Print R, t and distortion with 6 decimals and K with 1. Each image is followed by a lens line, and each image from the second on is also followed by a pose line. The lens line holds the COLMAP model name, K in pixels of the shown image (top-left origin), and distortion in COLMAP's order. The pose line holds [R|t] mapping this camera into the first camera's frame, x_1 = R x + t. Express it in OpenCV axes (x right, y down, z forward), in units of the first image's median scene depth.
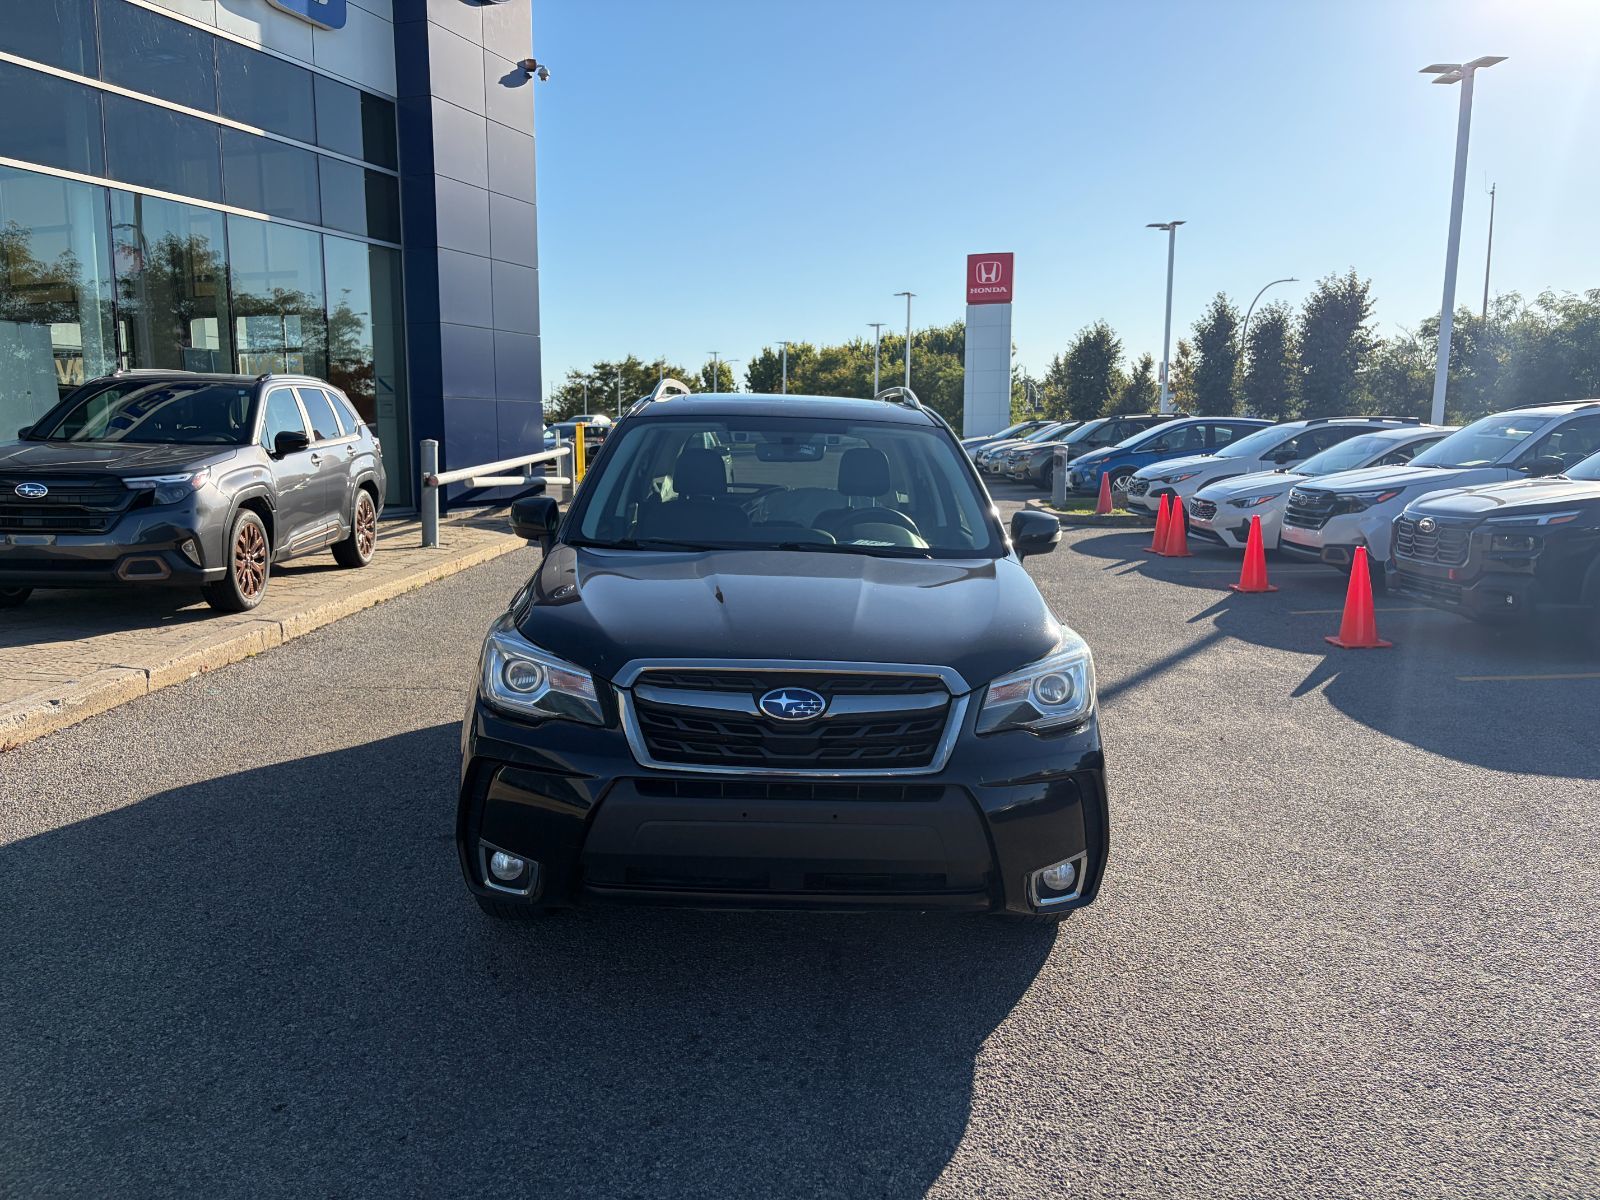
lens RADIAL K [[1268.8, 0, 806.1], [0, 1268.8, 650.0], [0, 0, 1]] dist [-0.002818, -0.005909]
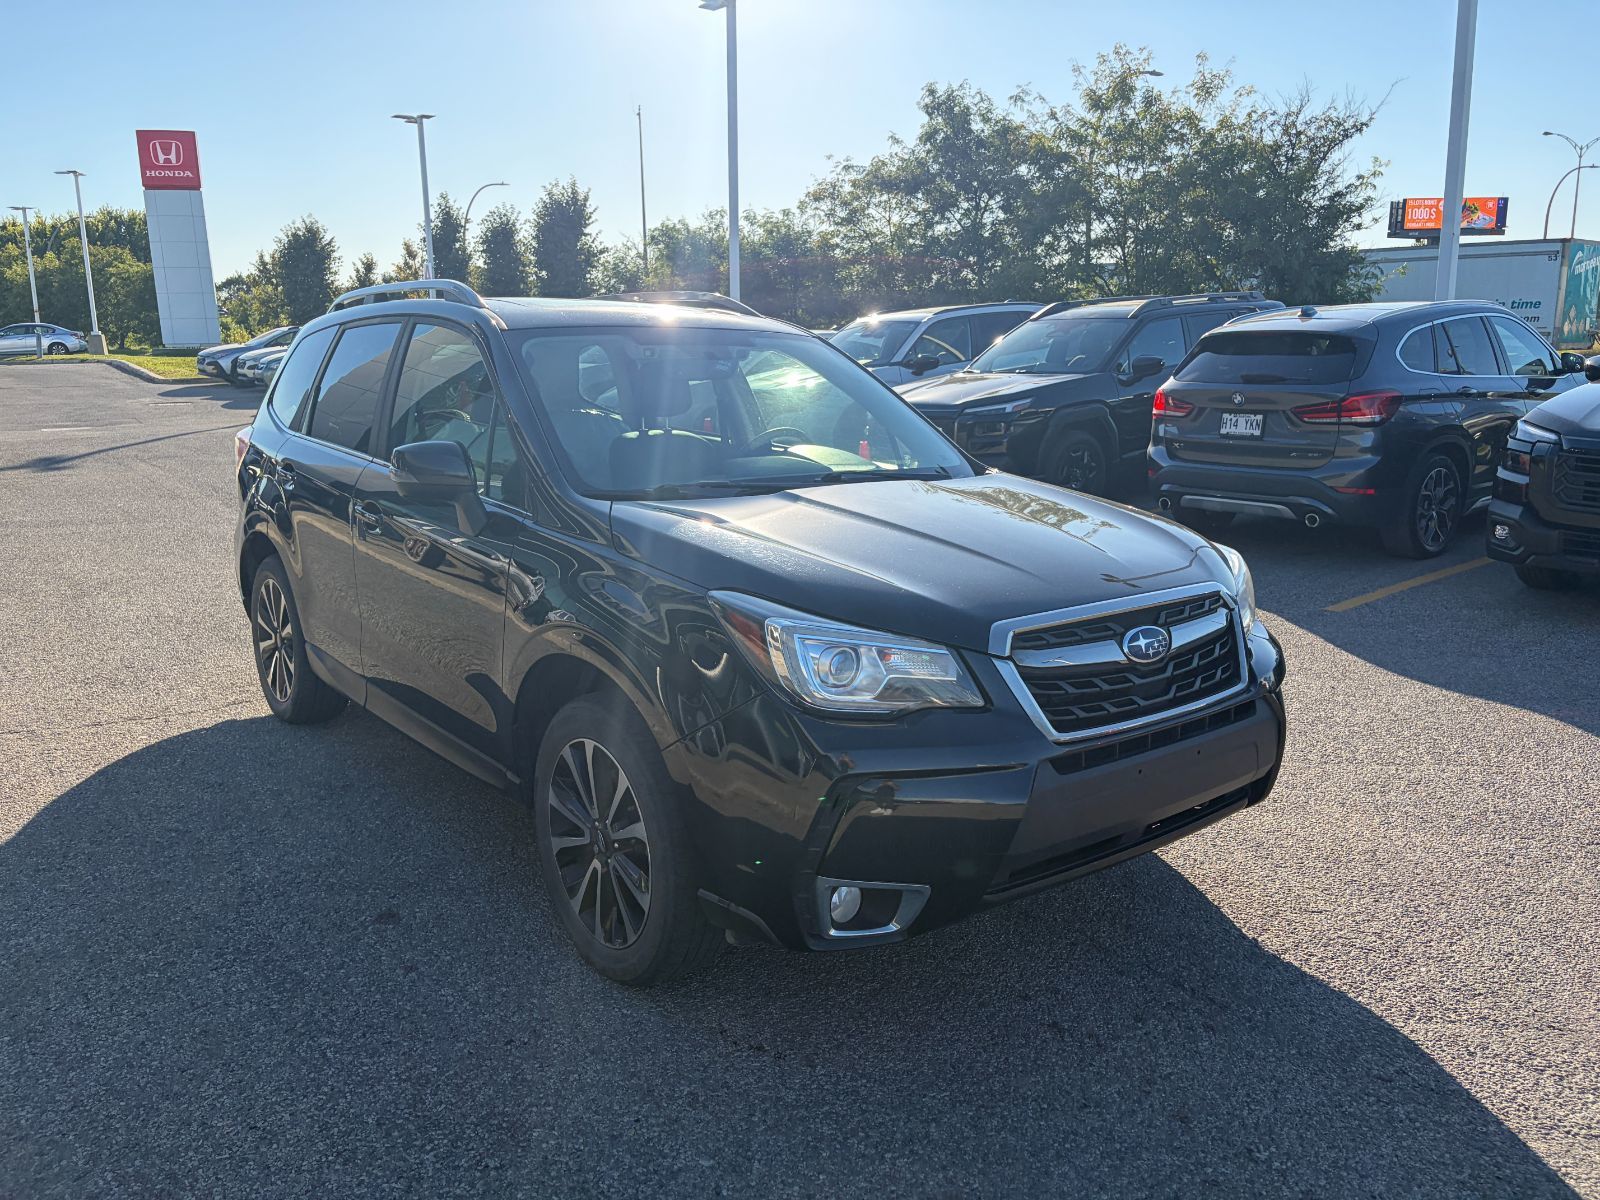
lens RADIAL K [[1243.8, 0, 800.8], [0, 1243.8, 641.3], [0, 0, 1]] dist [0.007544, 0.003959]
pose [[0.780959, -0.160540, 0.603598, -0.103685], [0.117253, 0.986904, 0.110781, -0.012313], [-0.613478, -0.015741, 0.789555, 0.059346]]
